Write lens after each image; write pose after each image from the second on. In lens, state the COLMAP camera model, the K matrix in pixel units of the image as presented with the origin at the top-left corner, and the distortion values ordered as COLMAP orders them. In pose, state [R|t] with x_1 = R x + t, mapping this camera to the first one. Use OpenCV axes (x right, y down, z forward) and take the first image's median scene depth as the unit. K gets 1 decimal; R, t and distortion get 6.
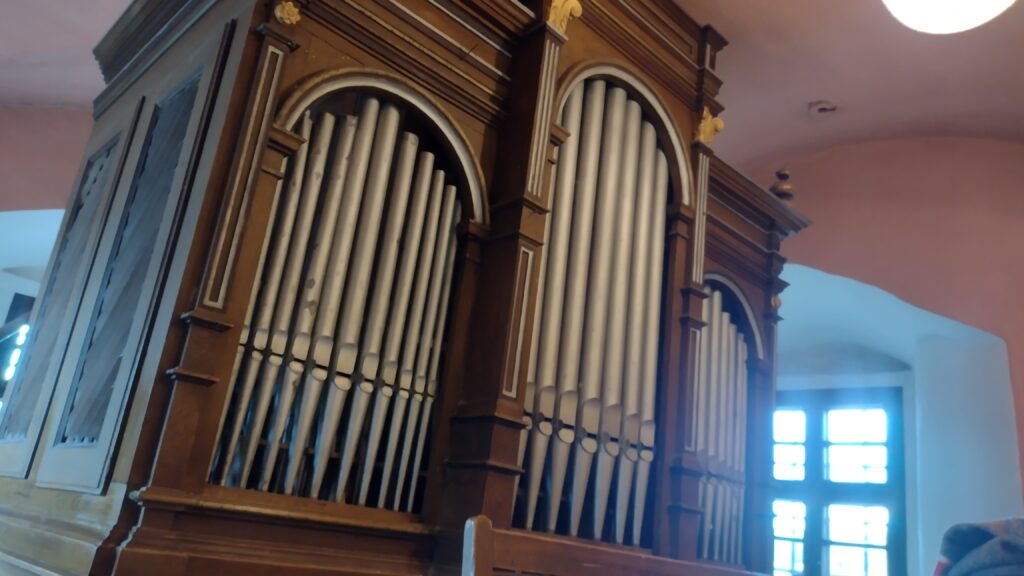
lens RADIAL K [[755.5, 0, 512.0], [0, 755.5, 288.0], [0, 0, 1]] dist [0.119706, -0.185671]
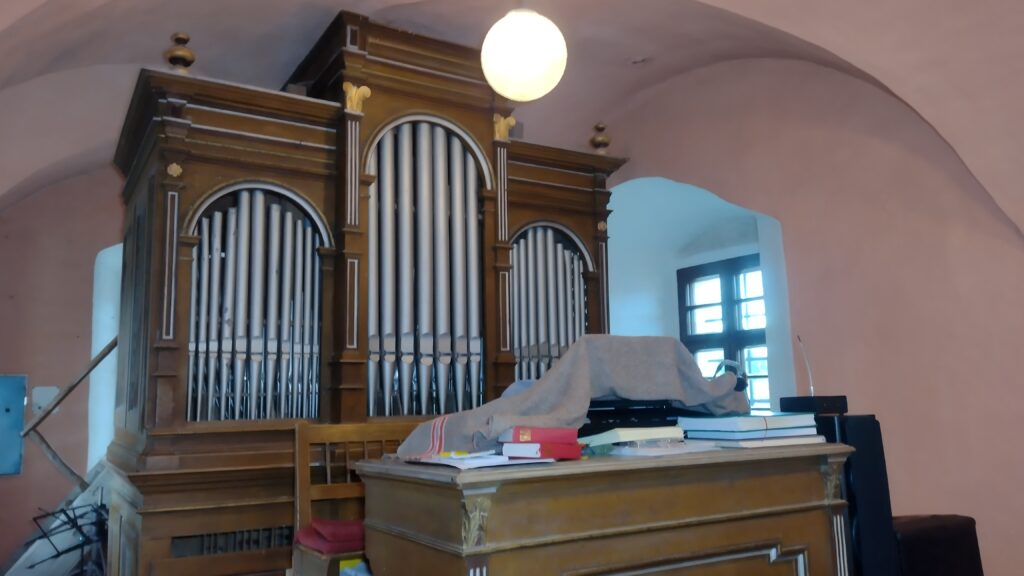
lens RADIAL K [[755.5, 0, 512.0], [0, 755.5, 288.0], [0, 0, 1]] dist [0.119706, -0.185671]
pose [[0.967060, -0.171440, -0.188160, 0.619751], [0.199959, 0.969051, 0.144763, -0.151950], [0.157519, -0.177619, 0.971411, -0.553788]]
